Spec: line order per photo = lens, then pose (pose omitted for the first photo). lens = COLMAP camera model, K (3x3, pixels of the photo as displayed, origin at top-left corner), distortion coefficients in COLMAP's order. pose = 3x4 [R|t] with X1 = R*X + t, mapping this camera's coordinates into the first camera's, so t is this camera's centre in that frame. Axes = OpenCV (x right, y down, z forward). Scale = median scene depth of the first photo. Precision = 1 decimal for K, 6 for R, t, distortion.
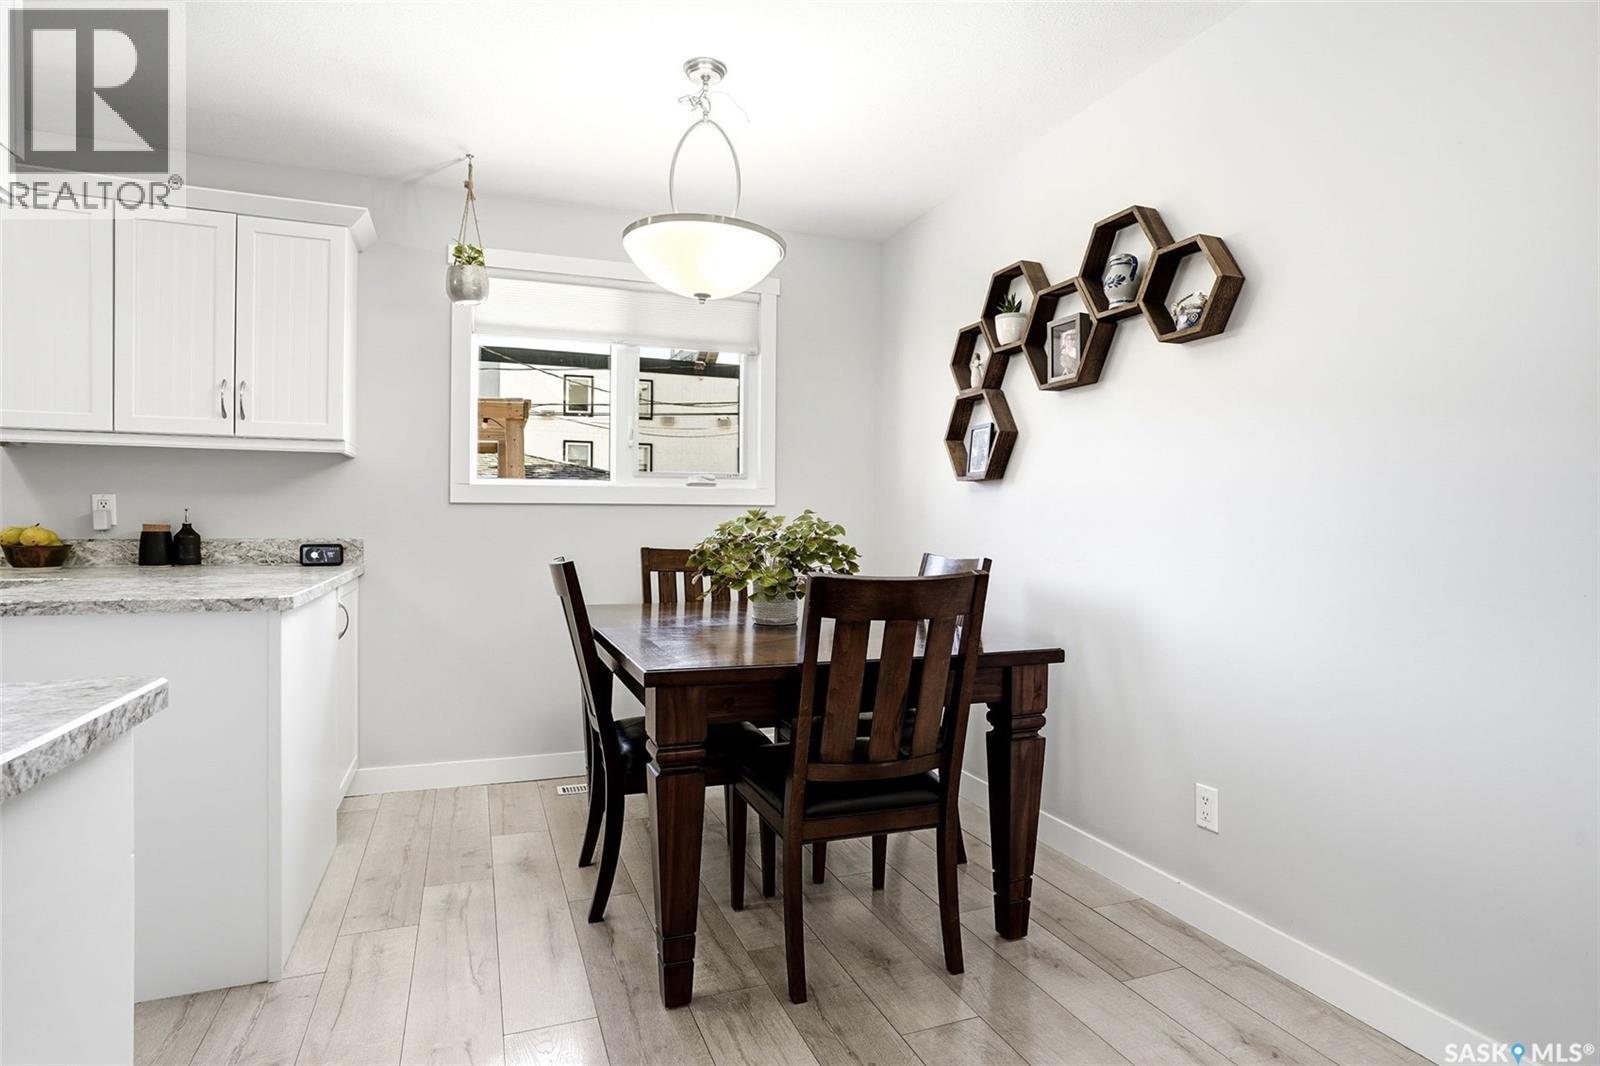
lens RADIAL K [[836.1, 0, 800.8], [0, 836.1, 529.3], [0, 0, 1]] dist [-0.096145, 0.047992]
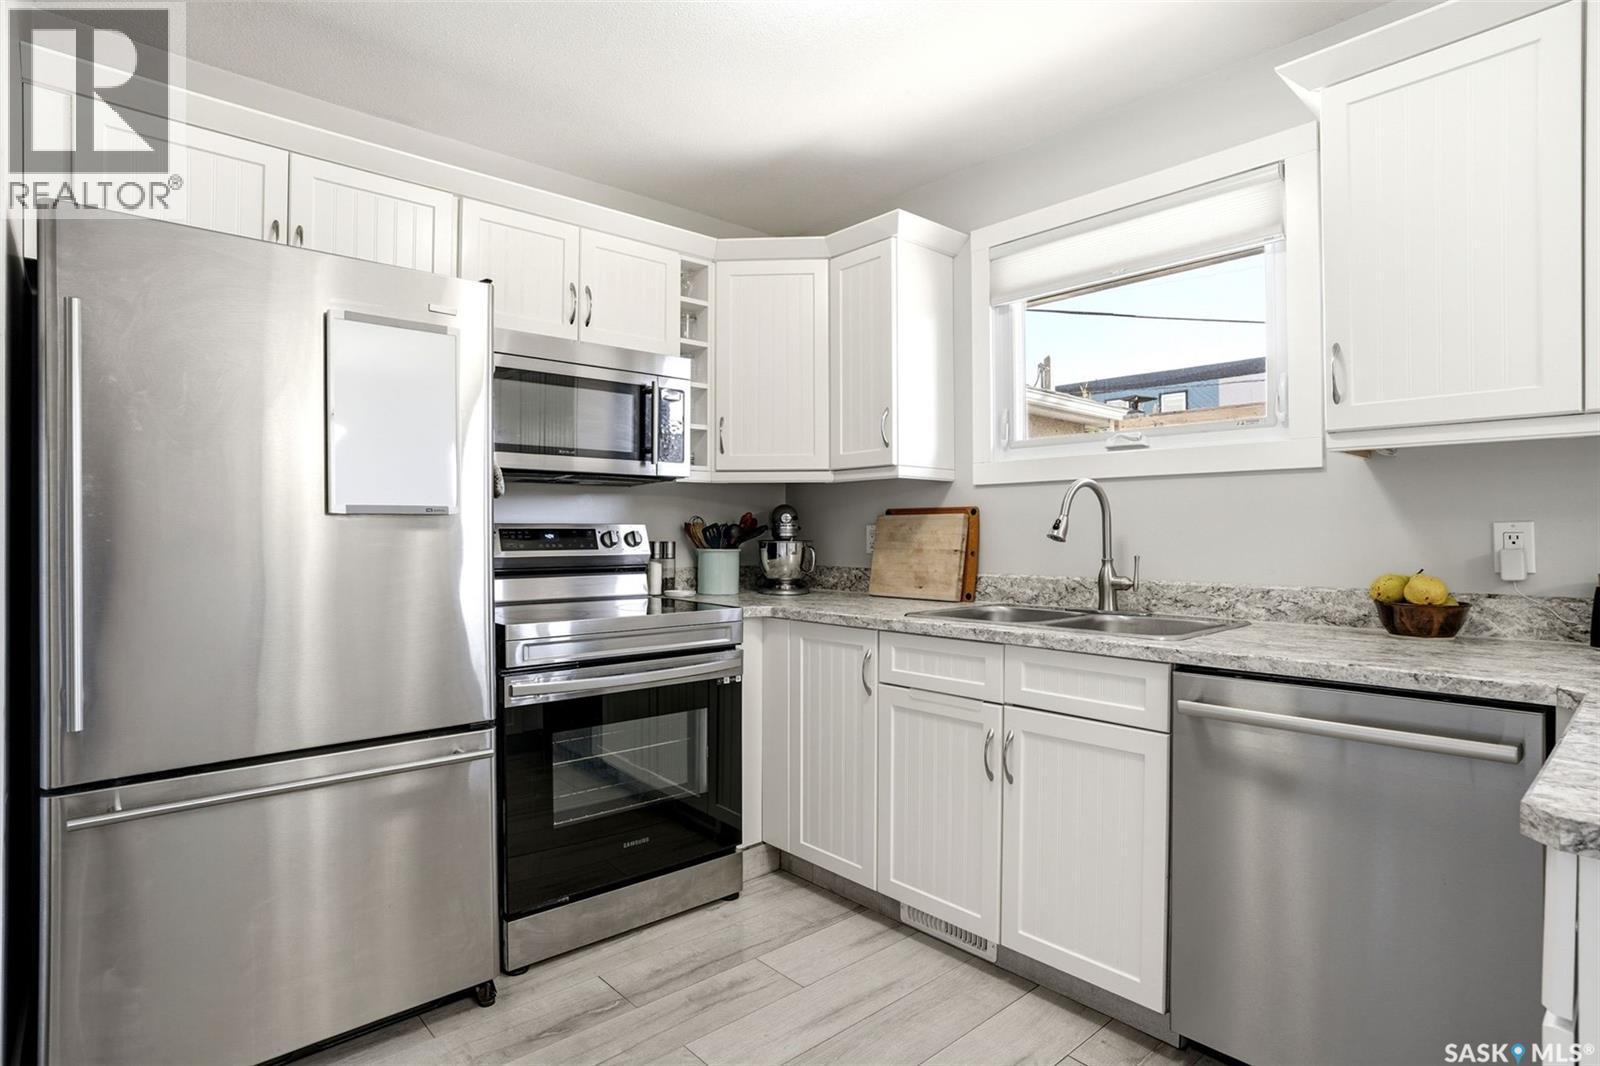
lens RADIAL K [[811.0, 0, 782.1], [0, 811.0, 538.6], [0, 0, 1]] dist [-0.083842, 0.039775]
pose [[0.333422, -0.002796, -0.942773, -0.501116], [-0.007092, 0.999960, -0.005474, -0.024355], [0.942751, 0.008511, 0.333389, 0.270083]]
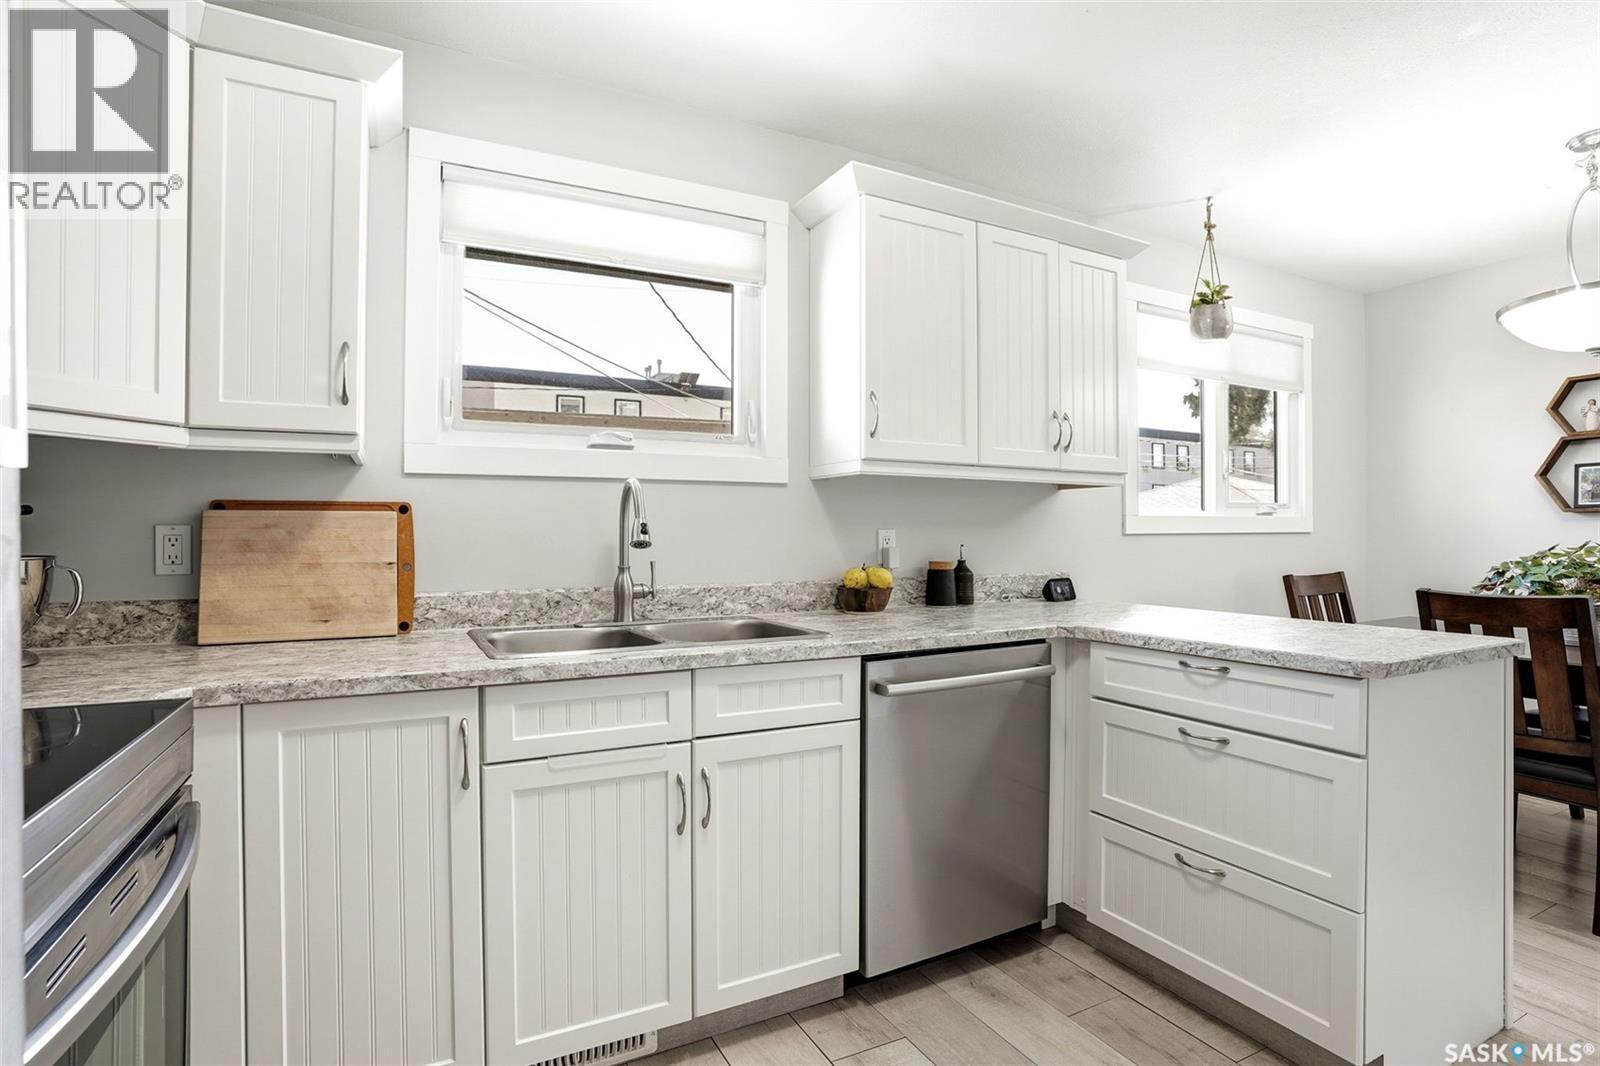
lens RADIAL K [[795.2, 0, 808.8], [0, 795.2, 533.6], [0, 0, 1]] dist [-0.083858, 0.038957]
pose [[0.994037, -0.009823, 0.108604, -1.072864], [0.010998, 0.999887, -0.010223, -0.031519], [-0.108492, 0.011356, 0.994032, 0.091948]]
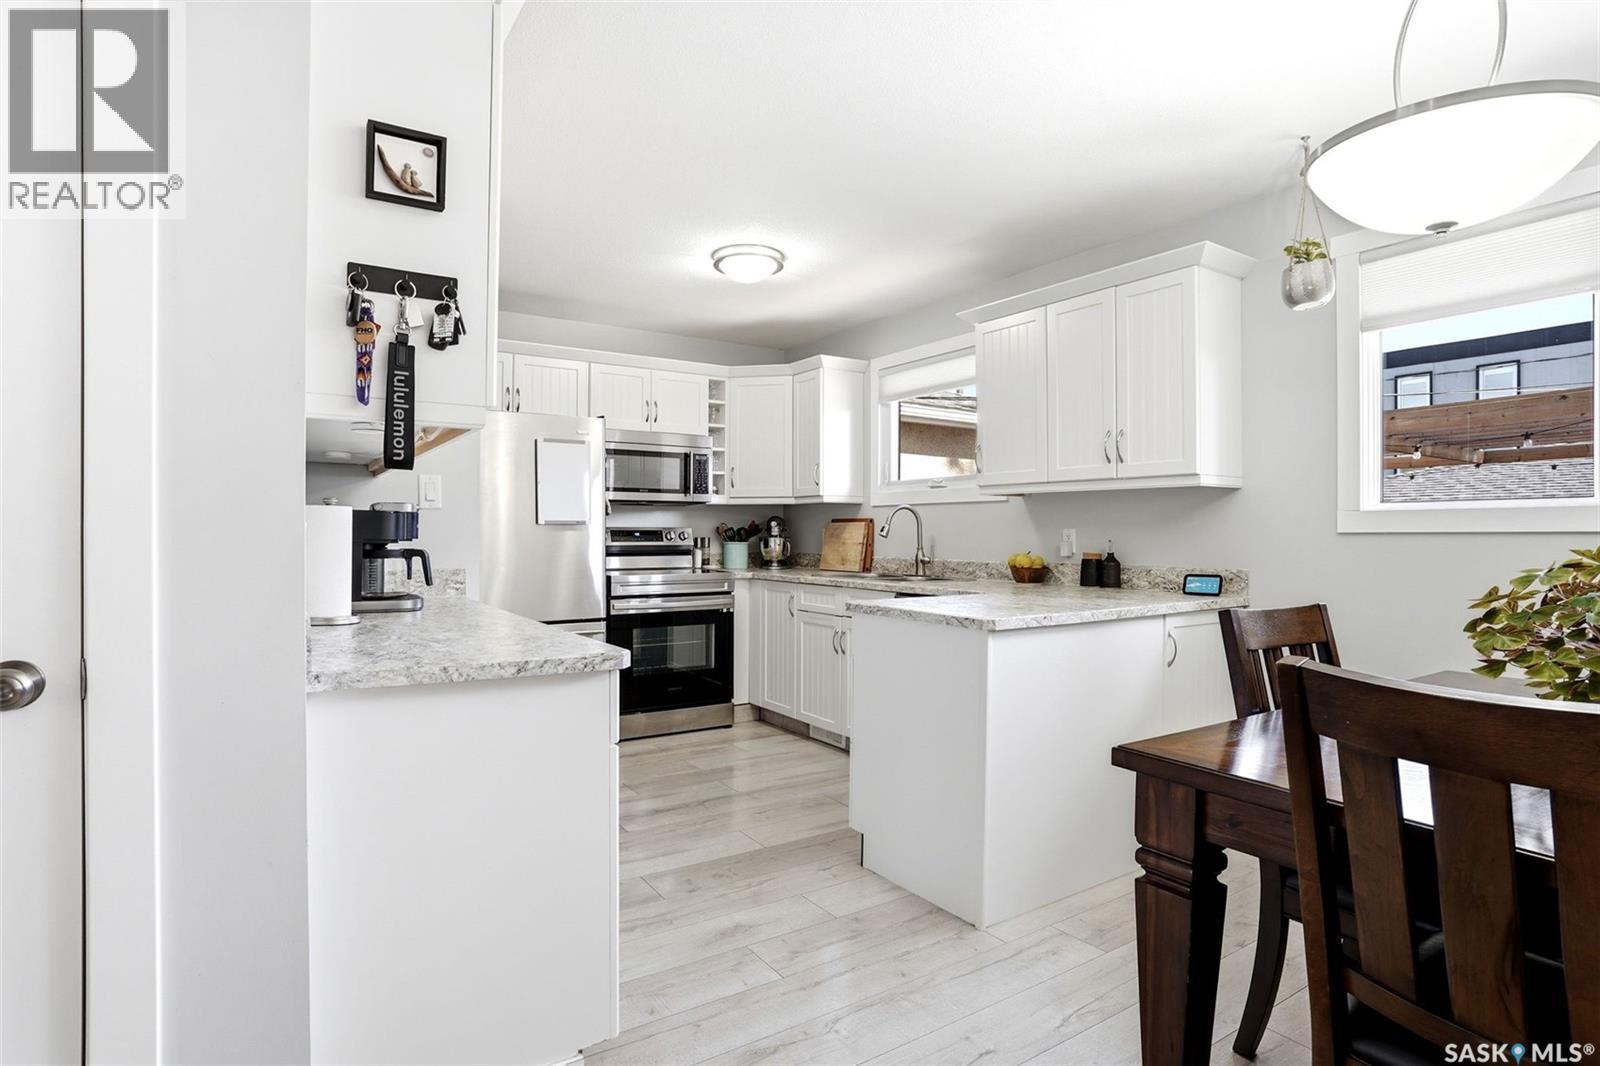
lens RADIAL K [[811.0, 0, 782.1], [0, 811.0, 538.6], [0, 0, 1]] dist [-0.083842, 0.039775]
pose [[0.198186, -0.000548, -0.980164, 0.309344], [-0.011795, 0.999926, -0.002944, -0.019233], [0.980093, 0.012145, 0.198165, 0.290328]]
